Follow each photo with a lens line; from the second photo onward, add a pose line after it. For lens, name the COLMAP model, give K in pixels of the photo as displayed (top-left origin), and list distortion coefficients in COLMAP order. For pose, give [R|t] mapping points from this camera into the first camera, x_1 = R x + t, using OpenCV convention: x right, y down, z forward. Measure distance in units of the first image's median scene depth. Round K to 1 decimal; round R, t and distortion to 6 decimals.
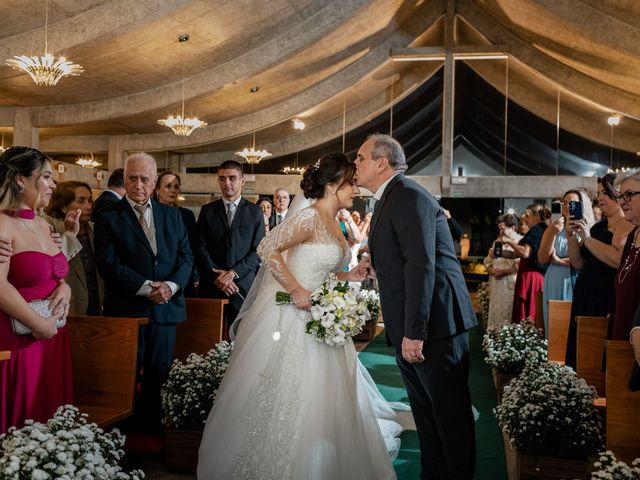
lens RADIAL K [[678.8, 0, 320.0], [0, 678.8, 240.0], [0, 0, 1]] dist [0.012307, -0.003801]
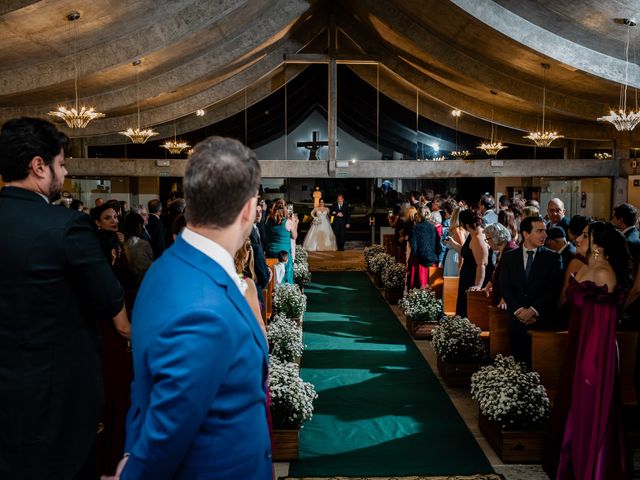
lens RADIAL K [[678.8, 0, 320.0], [0, 678.8, 240.0], [0, 0, 1]] dist [0.012307, -0.003801]
pose [[0.972369, -0.040505, 0.229907, -0.132092], [0.021820, 0.996290, 0.083243, -0.057180], [-0.232426, -0.075926, 0.969646, -0.212851]]
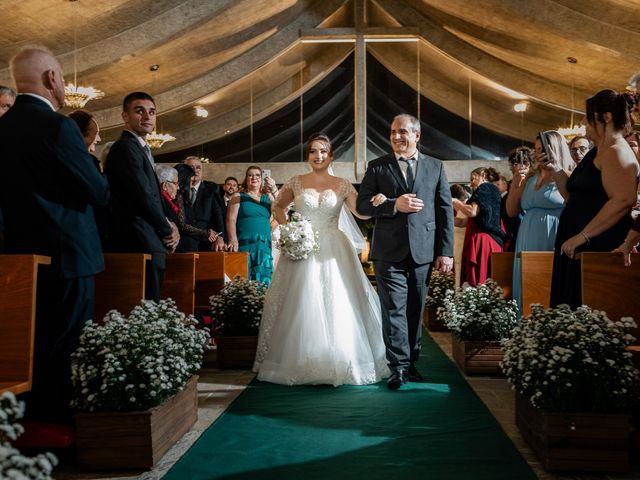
lens RADIAL K [[678.8, 0, 320.0], [0, 678.8, 240.0], [0, 0, 1]] dist [0.012307, -0.003801]
pose [[0.988095, -0.024053, 0.151950, -0.020677], [0.026429, 0.999558, -0.013631, 0.029777], [-0.151555, 0.017484, 0.988294, 0.063641]]
